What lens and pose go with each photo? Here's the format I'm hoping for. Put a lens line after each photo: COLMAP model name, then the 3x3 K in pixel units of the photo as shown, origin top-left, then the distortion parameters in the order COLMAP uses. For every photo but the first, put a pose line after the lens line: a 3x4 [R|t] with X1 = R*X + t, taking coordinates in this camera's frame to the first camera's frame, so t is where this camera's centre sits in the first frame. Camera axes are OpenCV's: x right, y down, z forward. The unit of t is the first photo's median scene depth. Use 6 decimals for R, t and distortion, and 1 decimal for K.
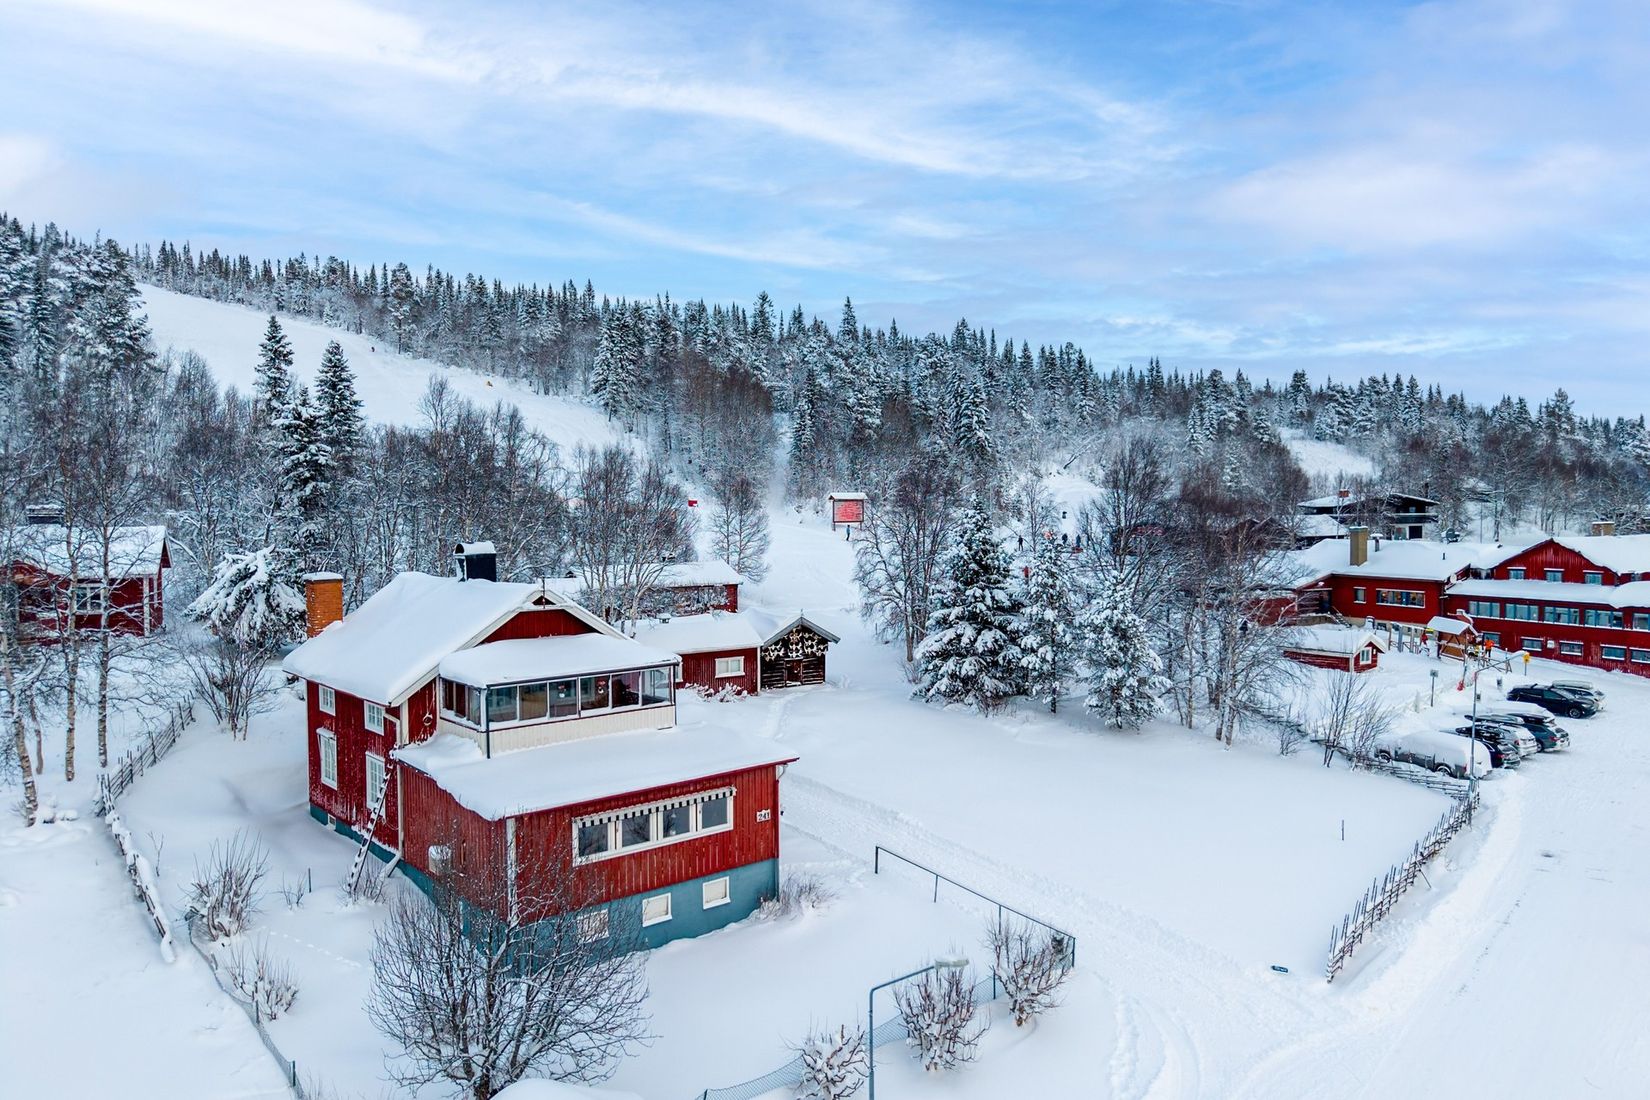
lens RADIAL K [[1156.1, 0, 821.1], [0, 1156.1, 501.9], [0, 0, 1]] dist [0.085016, -0.080979]
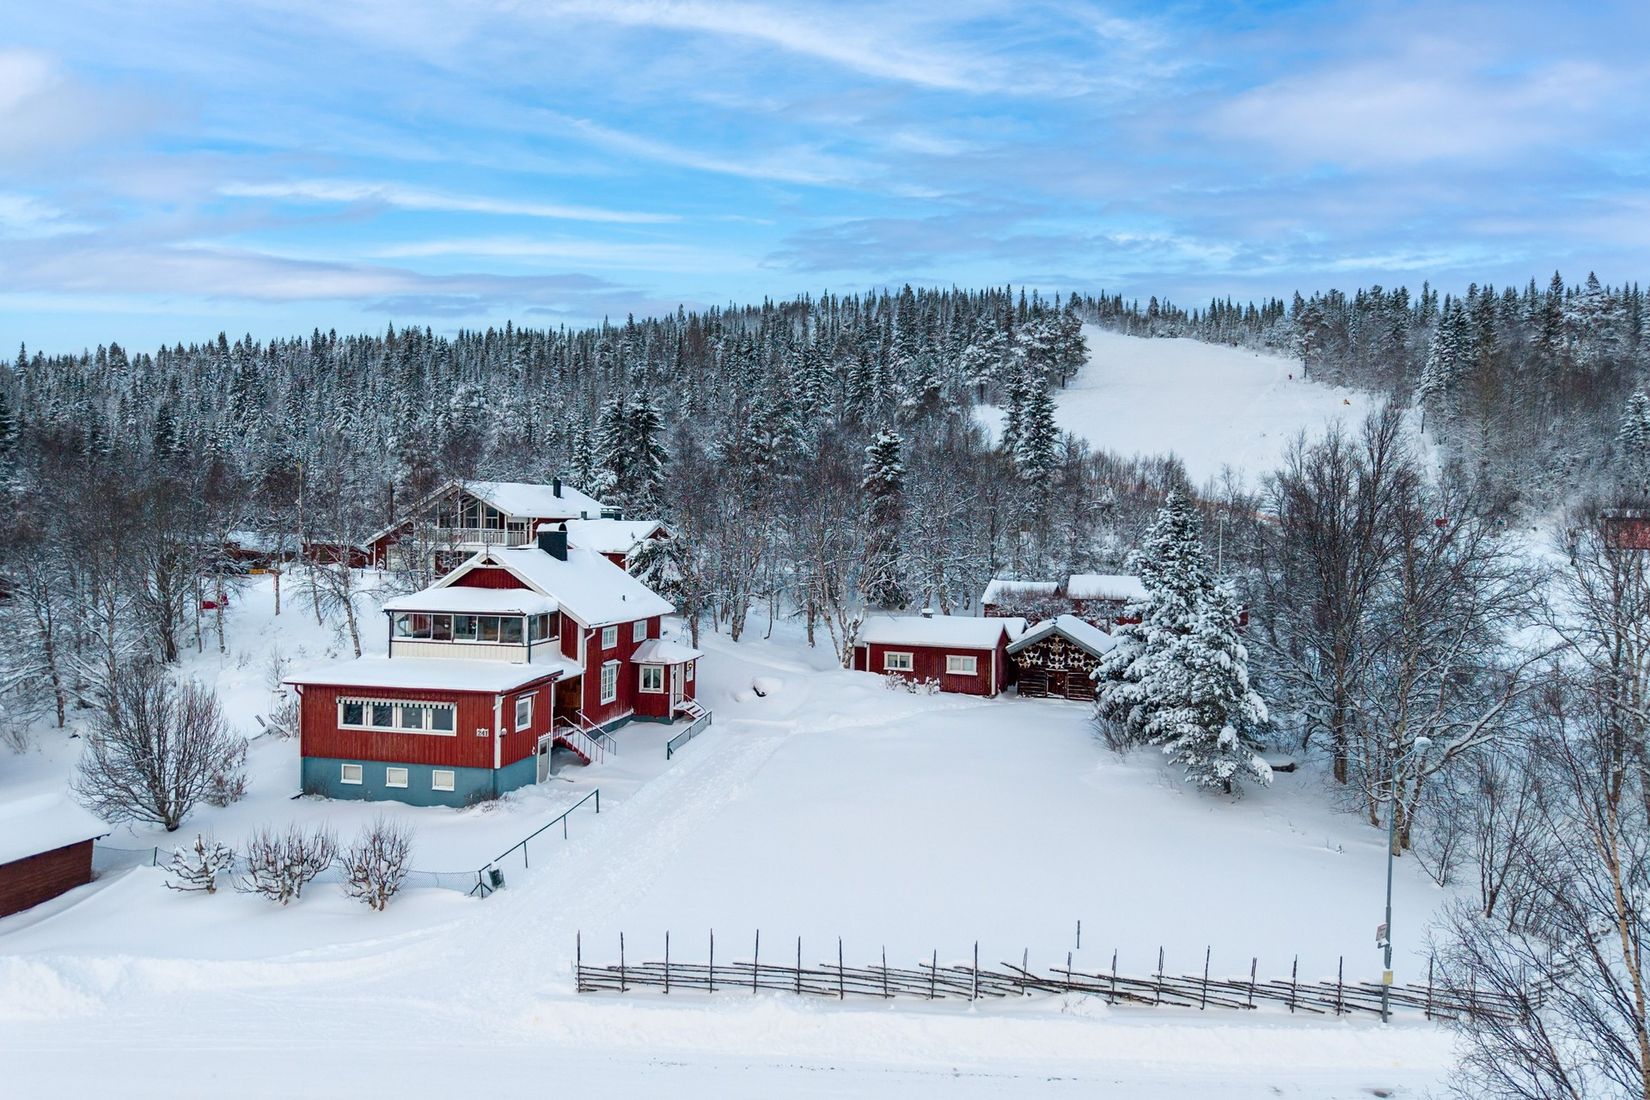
lens RADIAL K [[1113.5, 0, 806.6], [0, 1113.5, 480.7], [0, 0, 1]] dist [0.016438, -0.001659]
pose [[0.578194, -0.020285, -0.815647, 0.642612], [-0.016089, 0.999213, -0.036255, 0.018236], [0.815740, 0.034085, 0.577413, 0.319415]]
